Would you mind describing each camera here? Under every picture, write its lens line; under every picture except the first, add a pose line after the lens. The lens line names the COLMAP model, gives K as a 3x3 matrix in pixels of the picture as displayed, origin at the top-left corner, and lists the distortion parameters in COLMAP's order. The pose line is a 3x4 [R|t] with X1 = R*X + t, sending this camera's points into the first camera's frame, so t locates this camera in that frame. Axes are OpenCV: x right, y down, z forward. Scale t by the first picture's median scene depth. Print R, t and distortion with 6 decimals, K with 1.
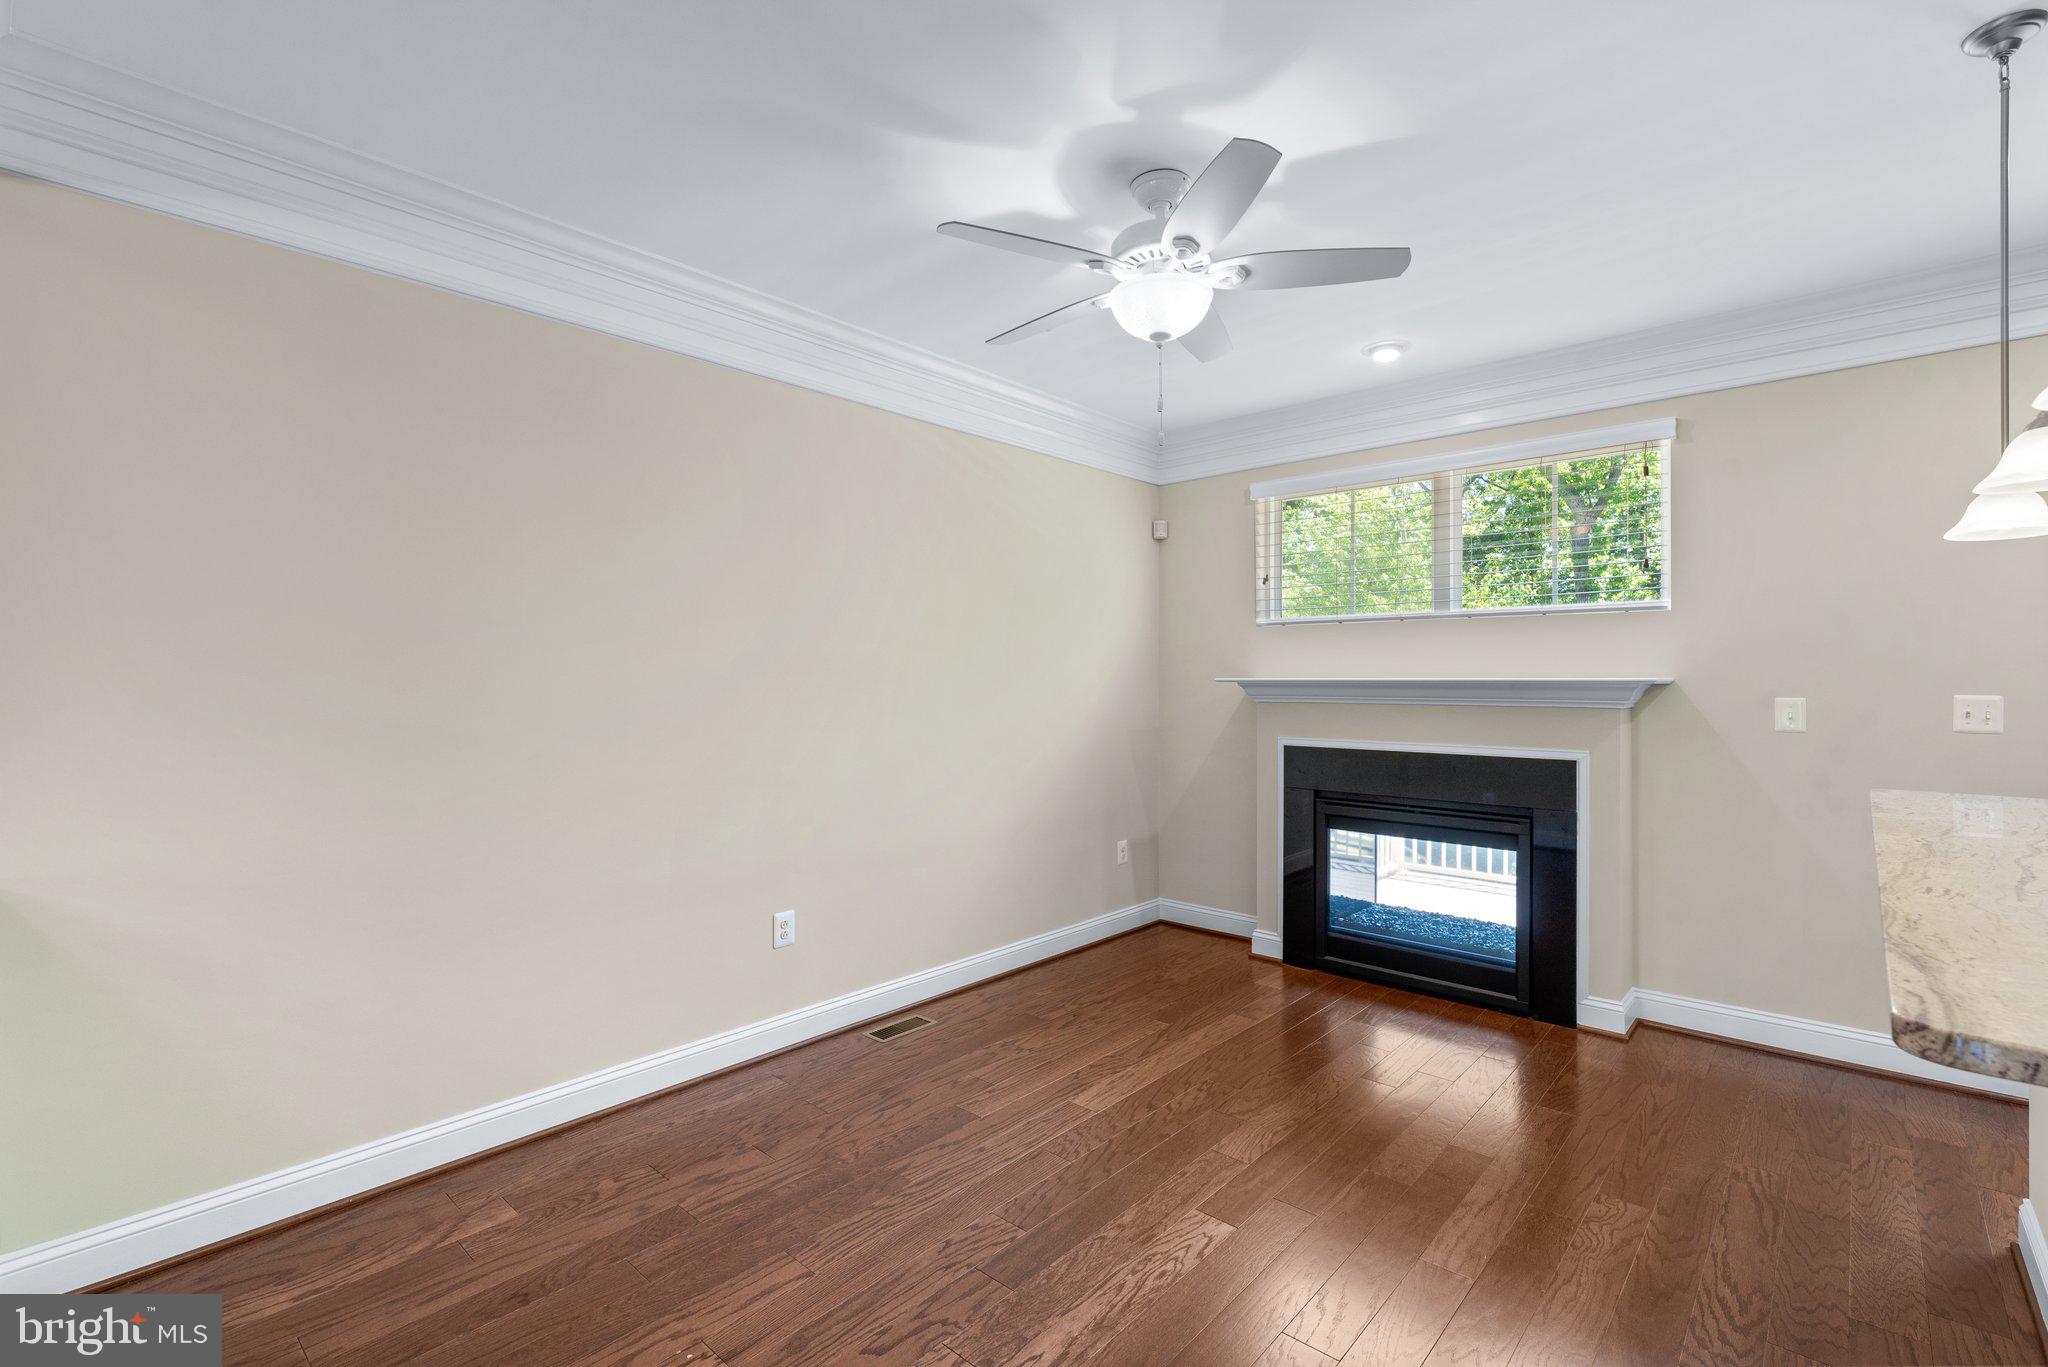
lens RADIAL K [[923.2, 0, 1026.7], [0, 923.2, 678.6], [0, 0, 1]] dist [0.000346, -0.000087]
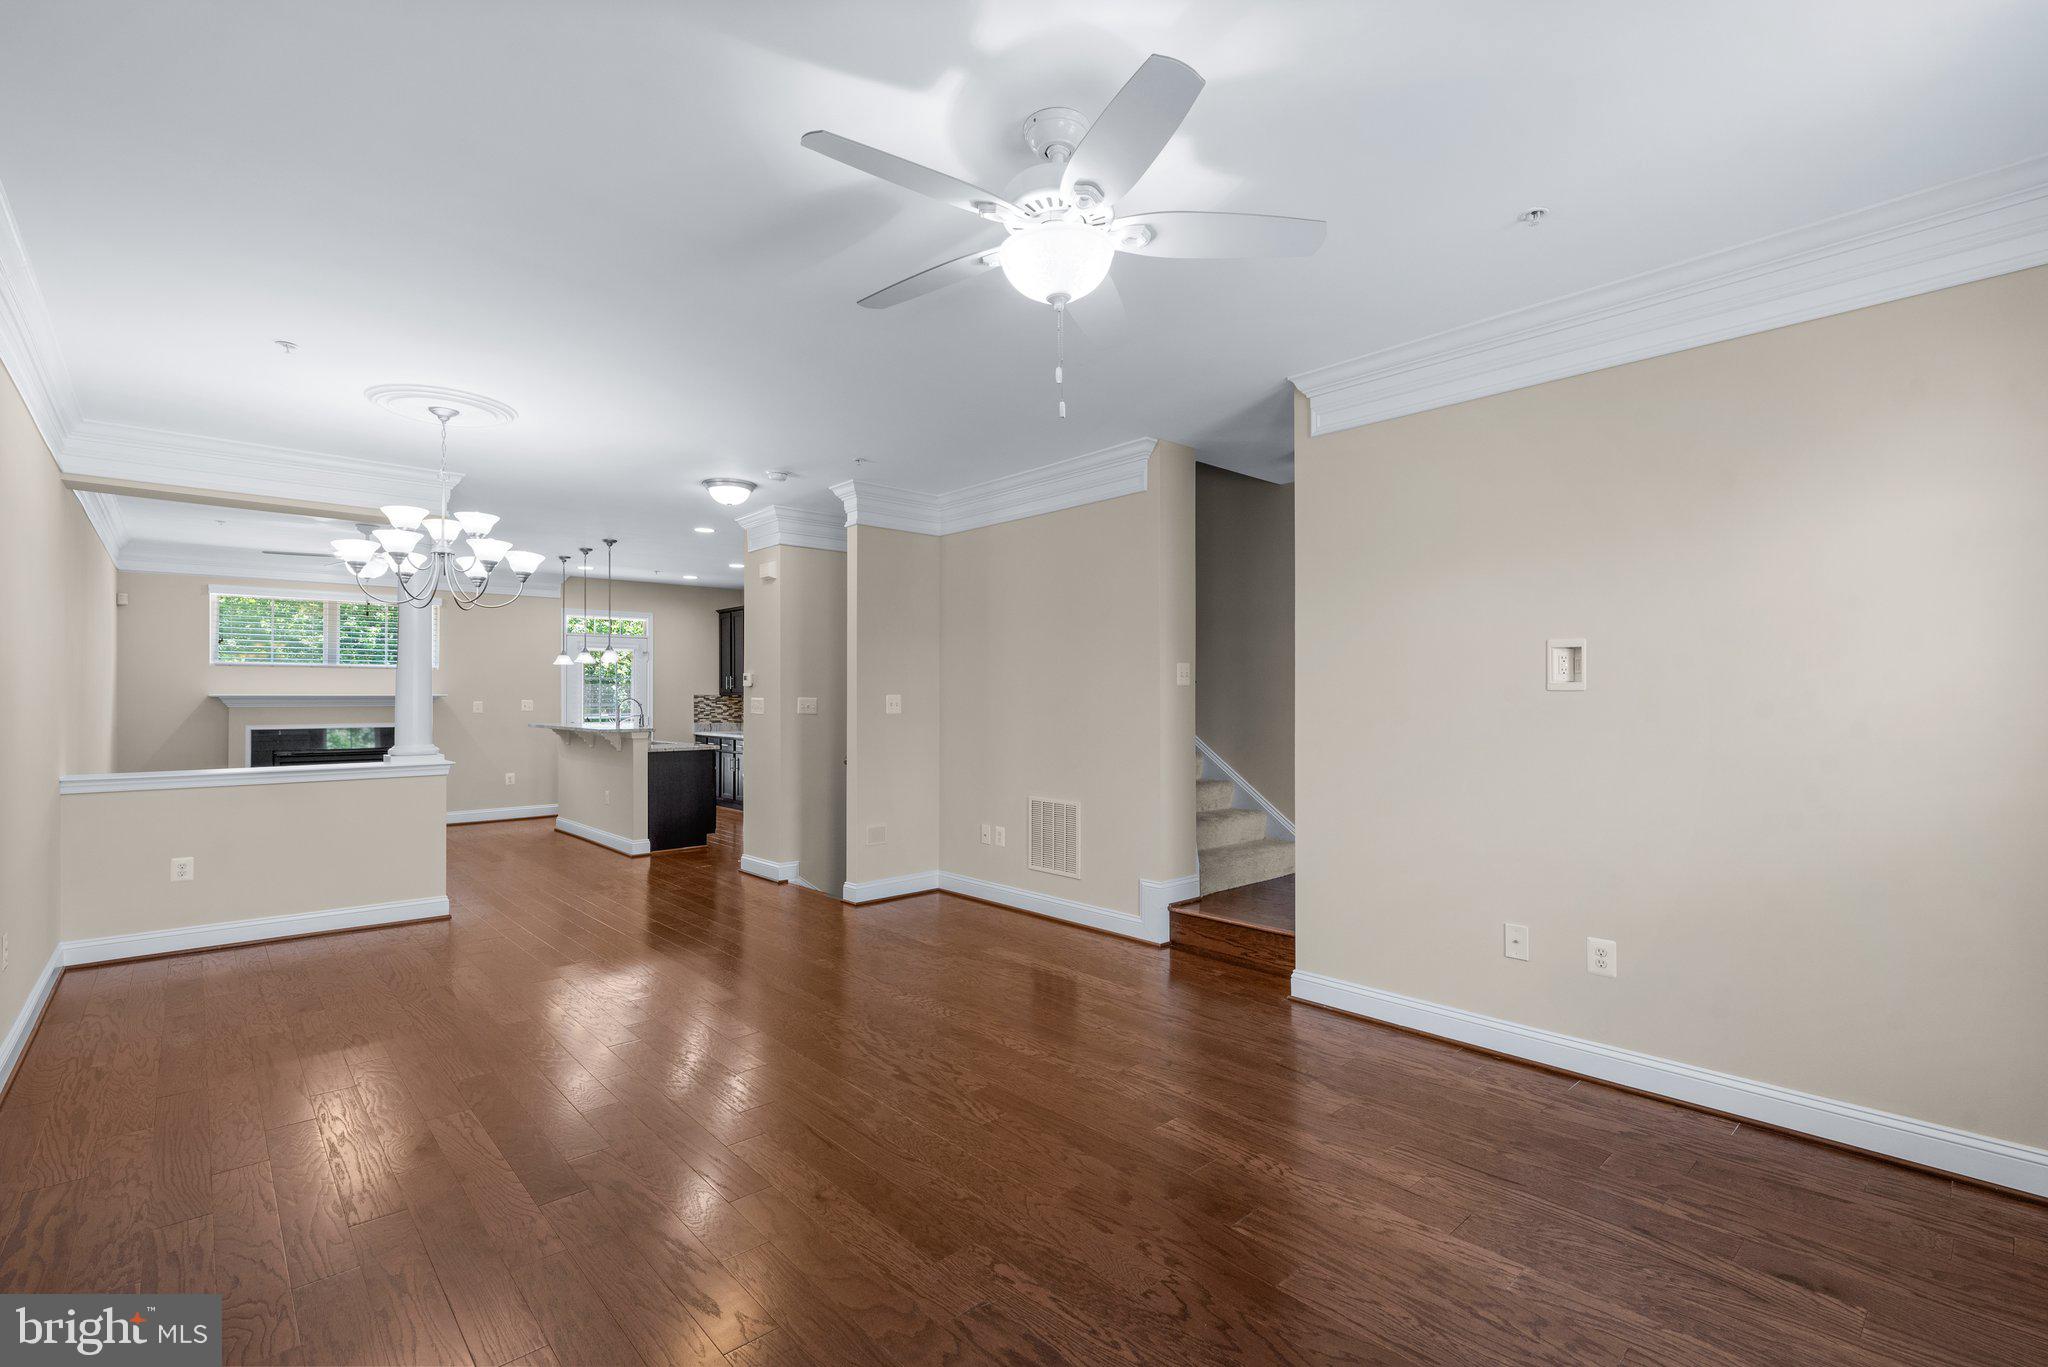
lens RADIAL K [[918.2, 0, 1027.9], [0, 918.2, 687.4], [0, 0, 1]] dist [0.002439, -0.000092]
pose [[0.101307, 0.010620, 0.994798, -1.784945], [-0.000050, 0.999943, -0.010670, 0.006015], [-0.994855, 0.001031, 0.101302, -0.971483]]
